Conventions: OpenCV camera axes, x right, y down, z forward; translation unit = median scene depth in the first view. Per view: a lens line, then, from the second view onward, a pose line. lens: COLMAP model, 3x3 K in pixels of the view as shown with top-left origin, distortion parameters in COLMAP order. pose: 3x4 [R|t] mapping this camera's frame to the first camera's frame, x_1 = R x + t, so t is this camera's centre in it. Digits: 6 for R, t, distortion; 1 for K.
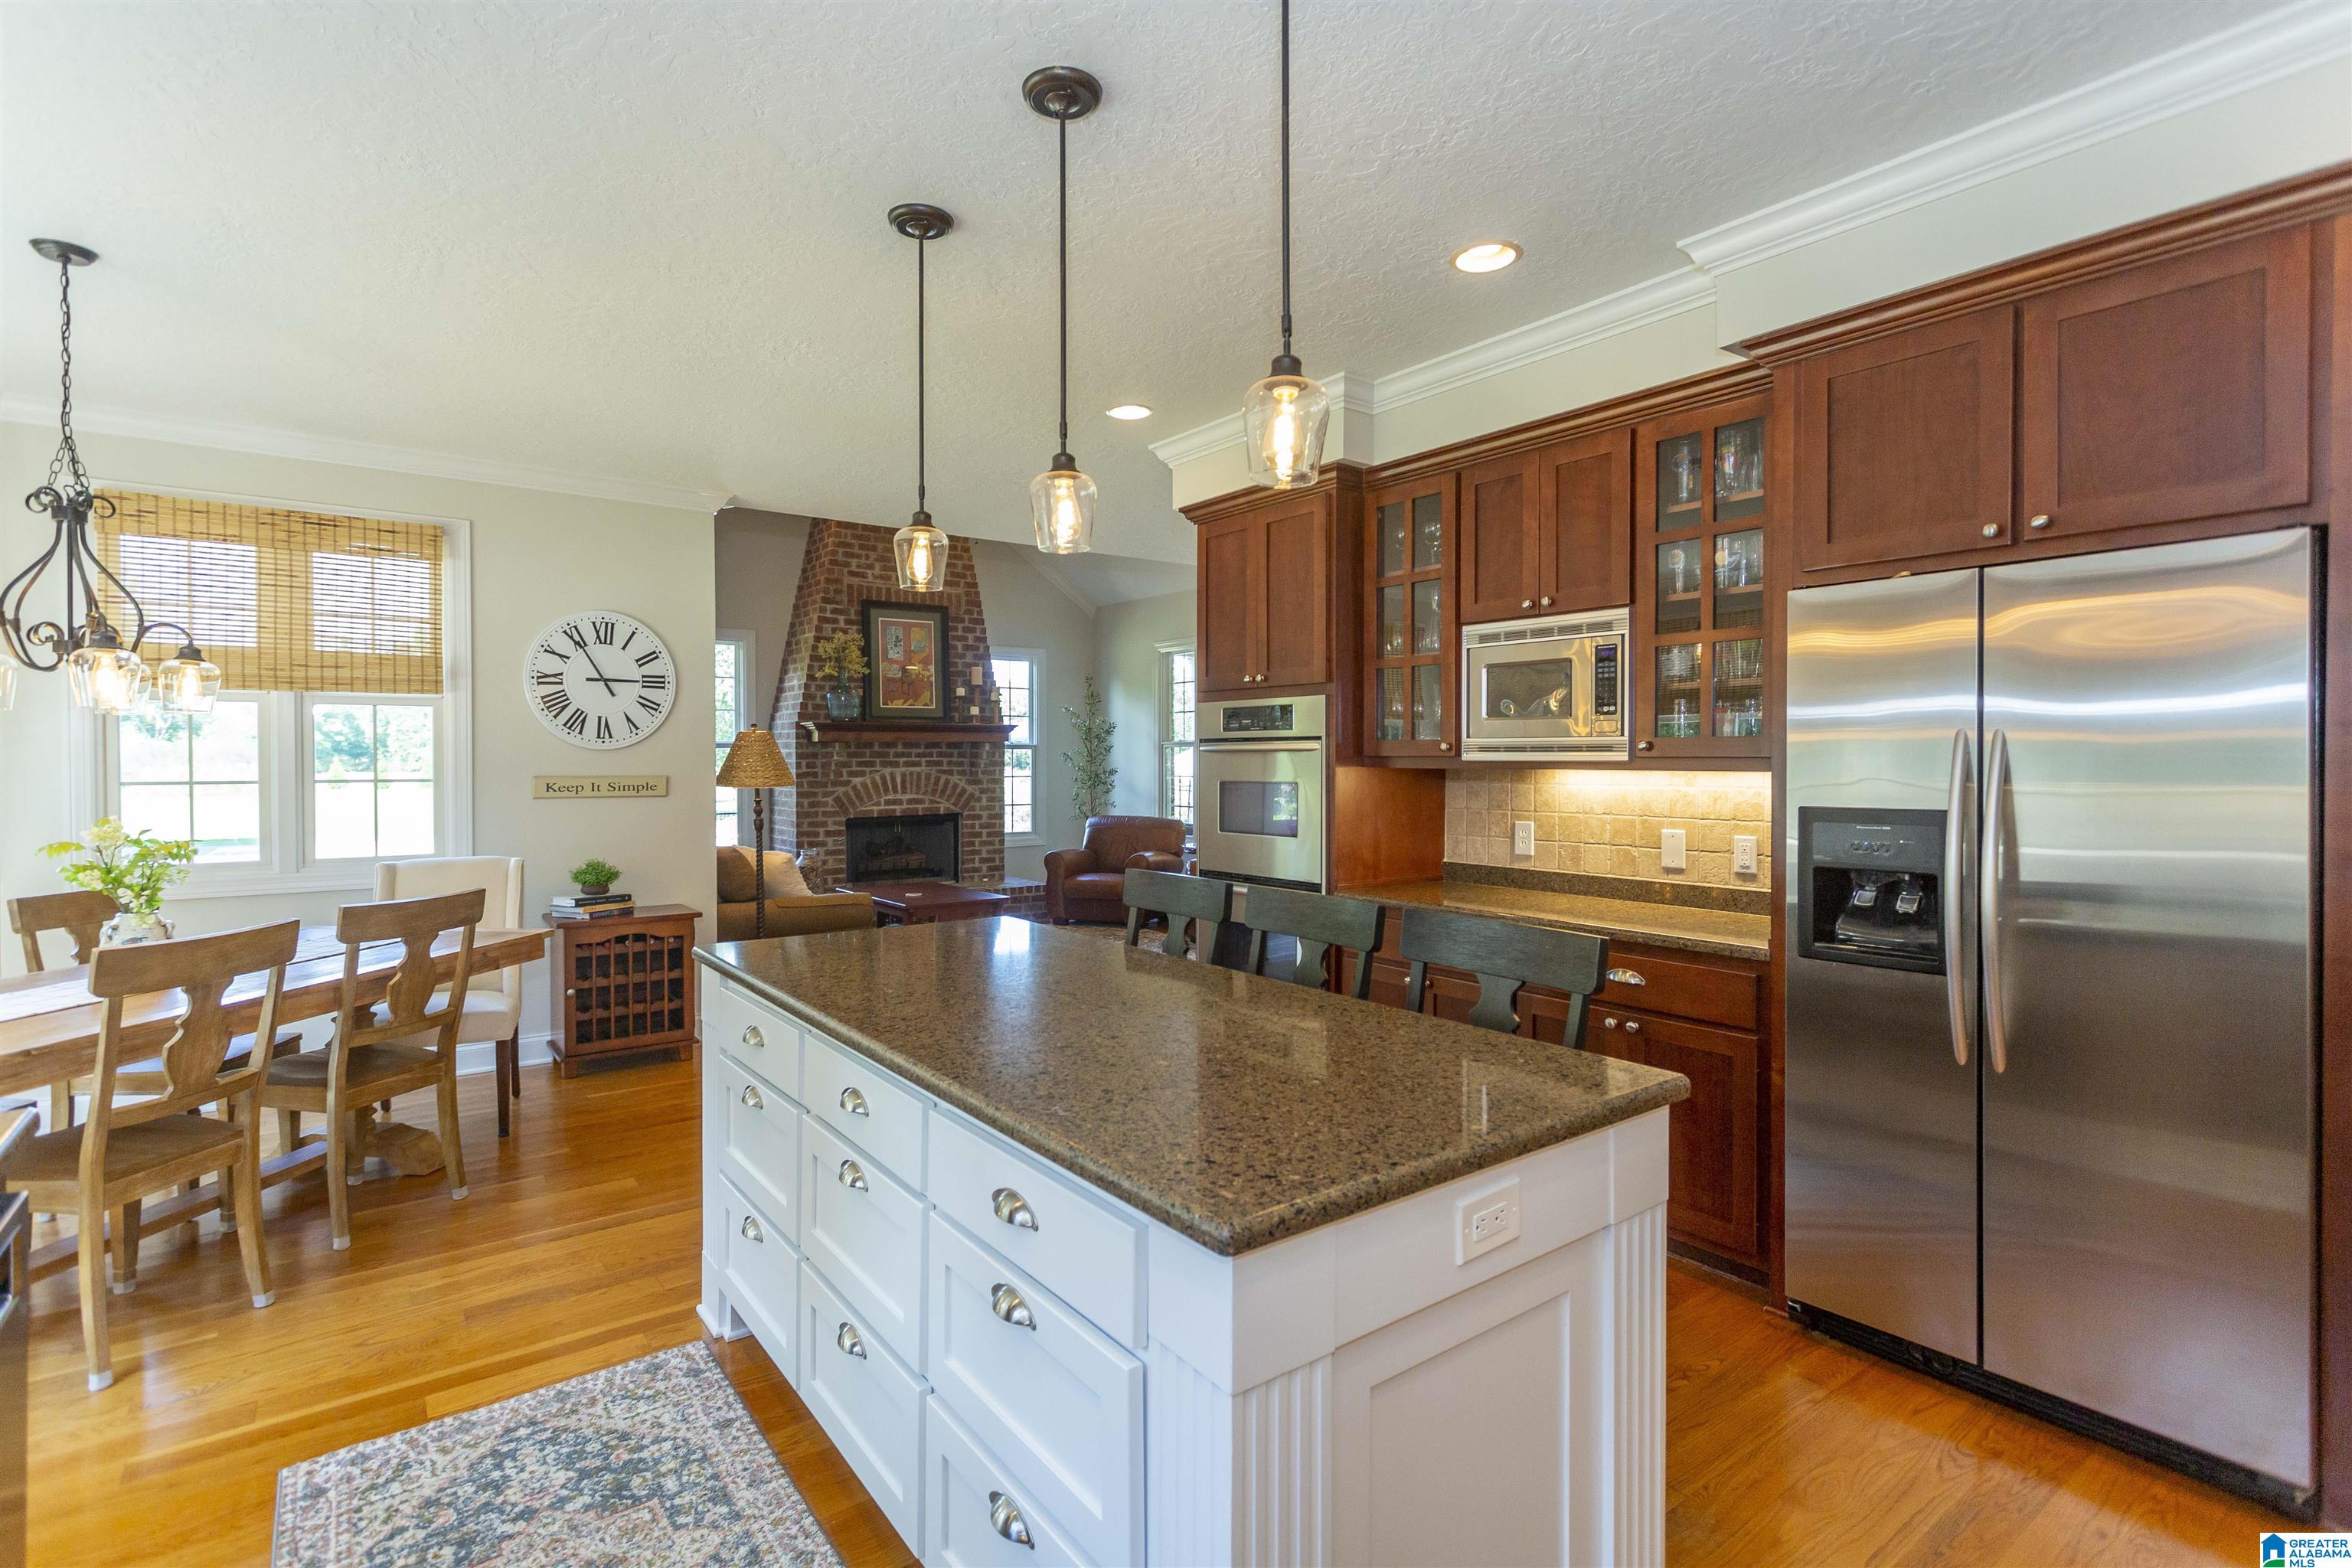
lens RADIAL K [[1115.6, 0, 1170.0], [0, 1115.6, 774.8], [0, 0, 1]] dist [0.005395, -0.000367]
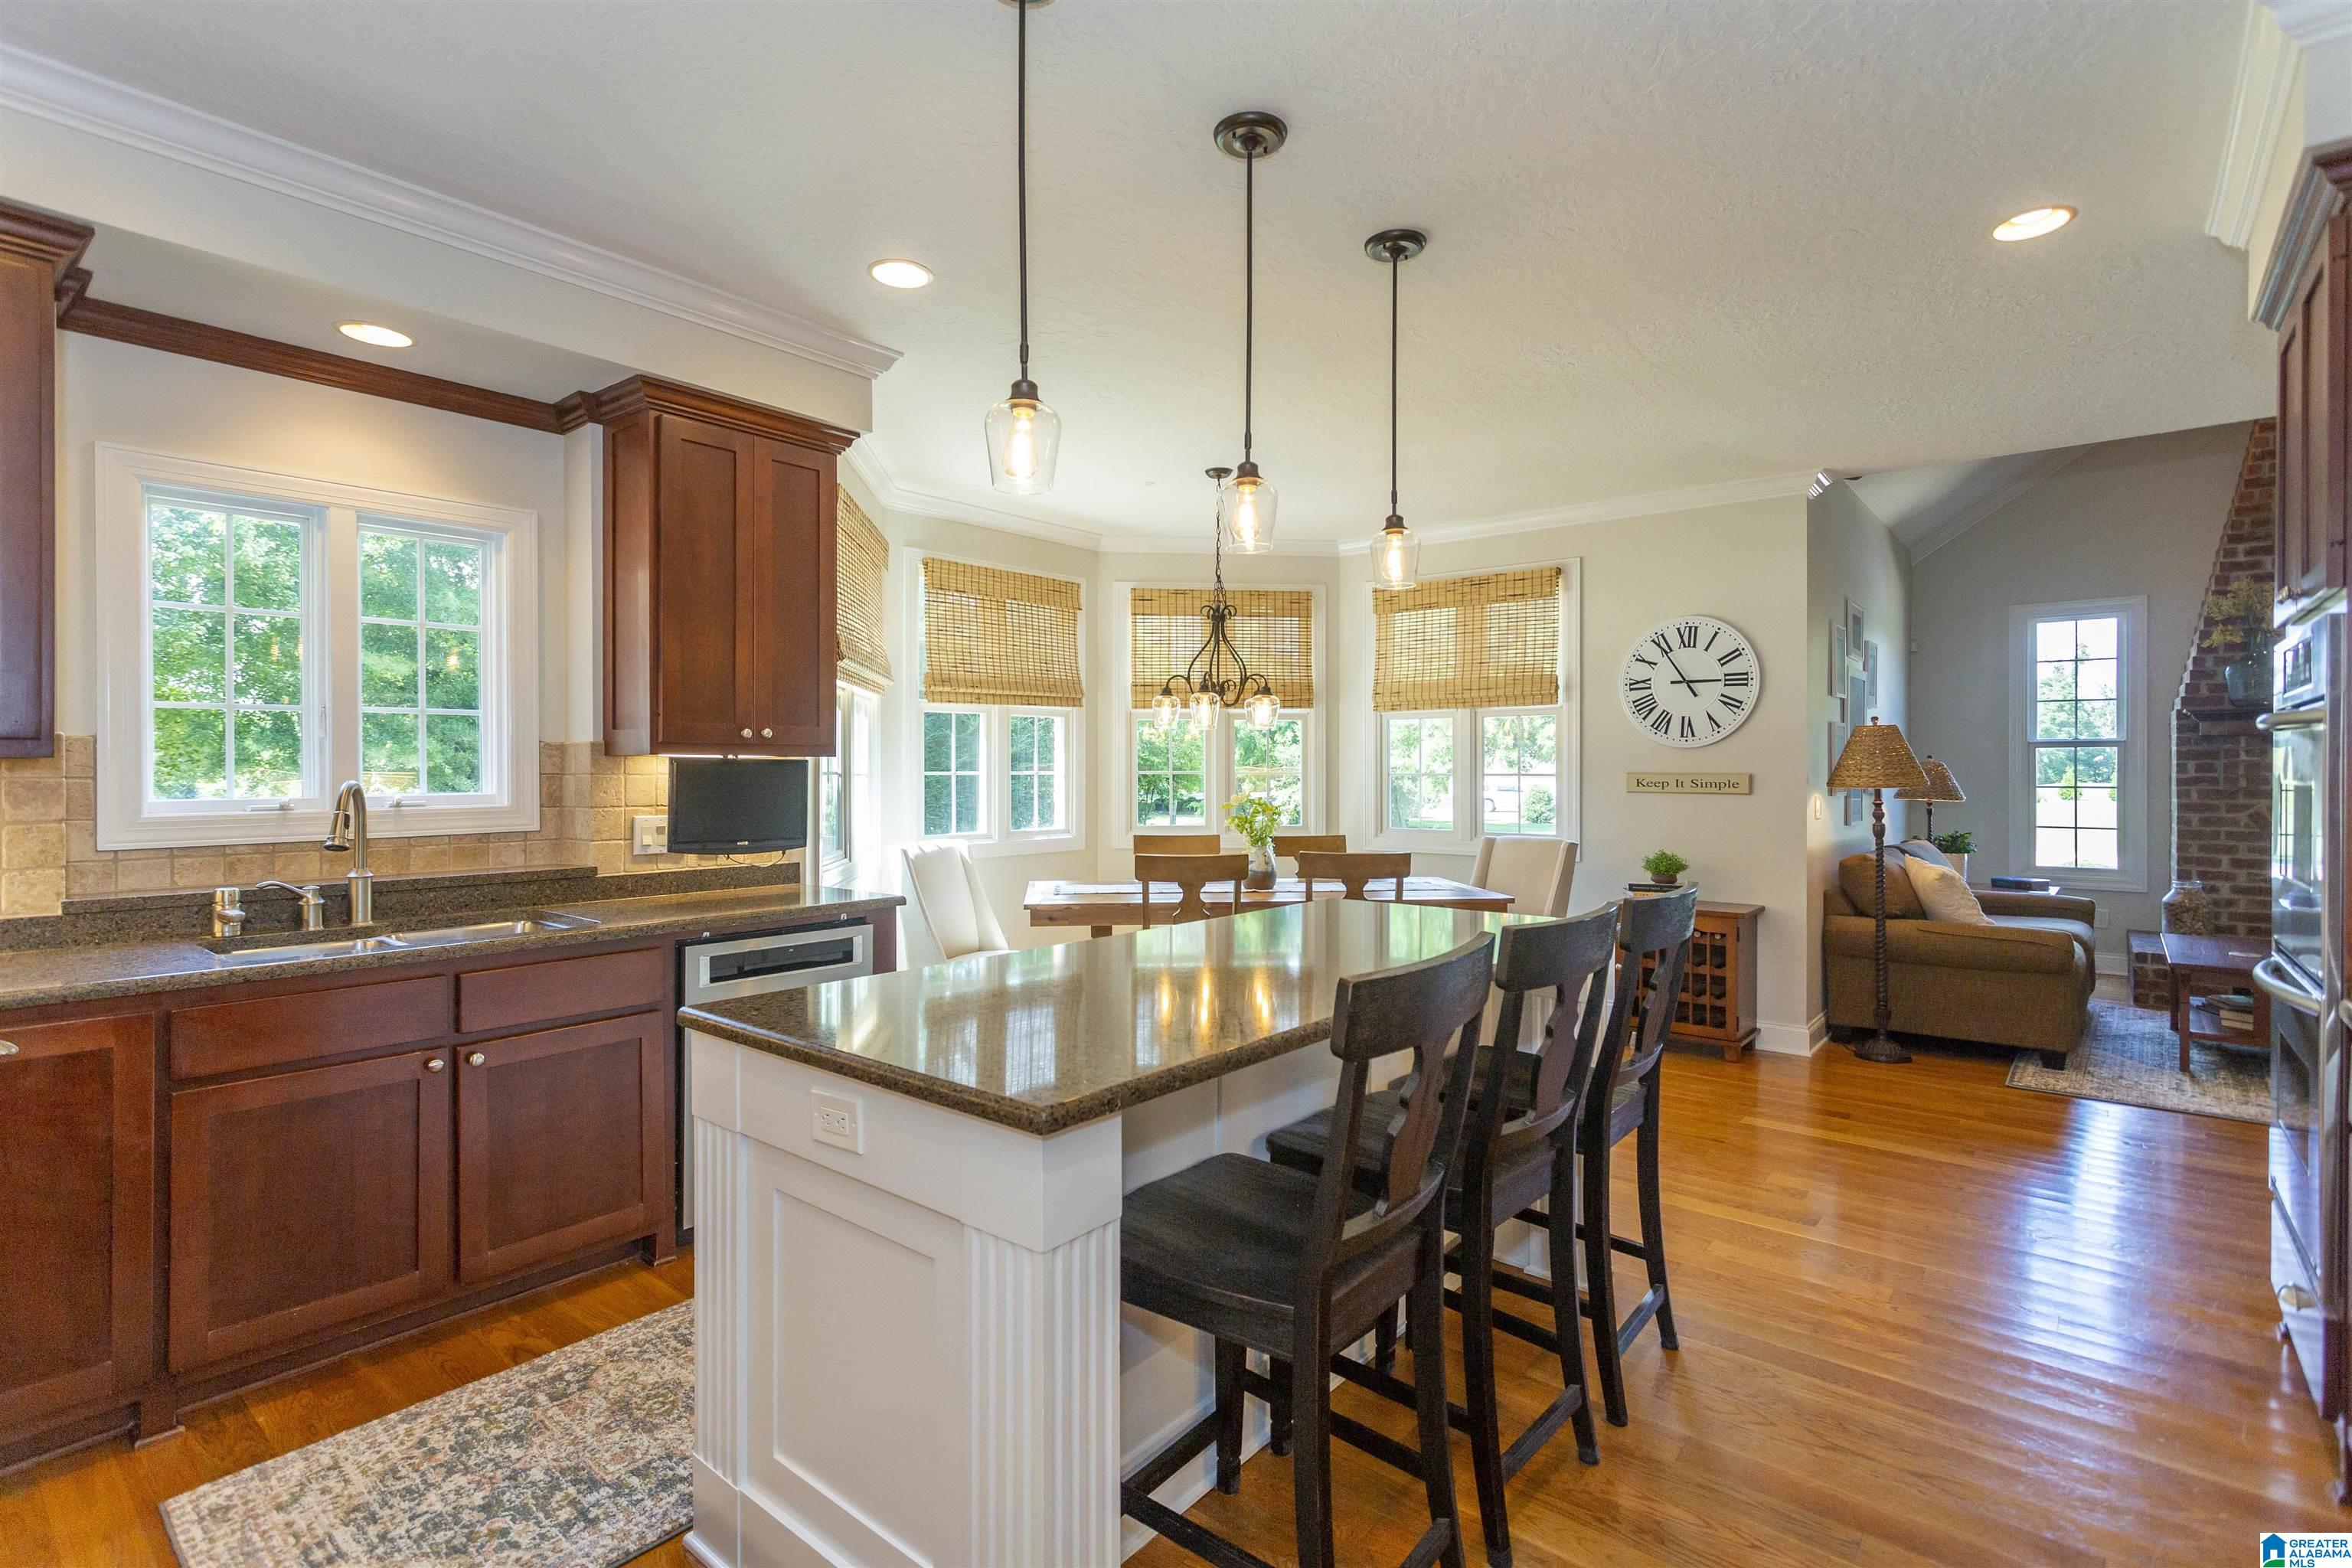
lens RADIAL K [[1115.6, 0, 1161.9], [0, 1115.6, 763.4], [0, 0, 1]] dist [0.005395, -0.000367]
pose [[0.223686, -0.004718, -0.974650, 0.236233], [-0.014983, 0.999853, -0.008278, 0.004691], [0.974546, 0.016455, 0.223582, 0.165432]]
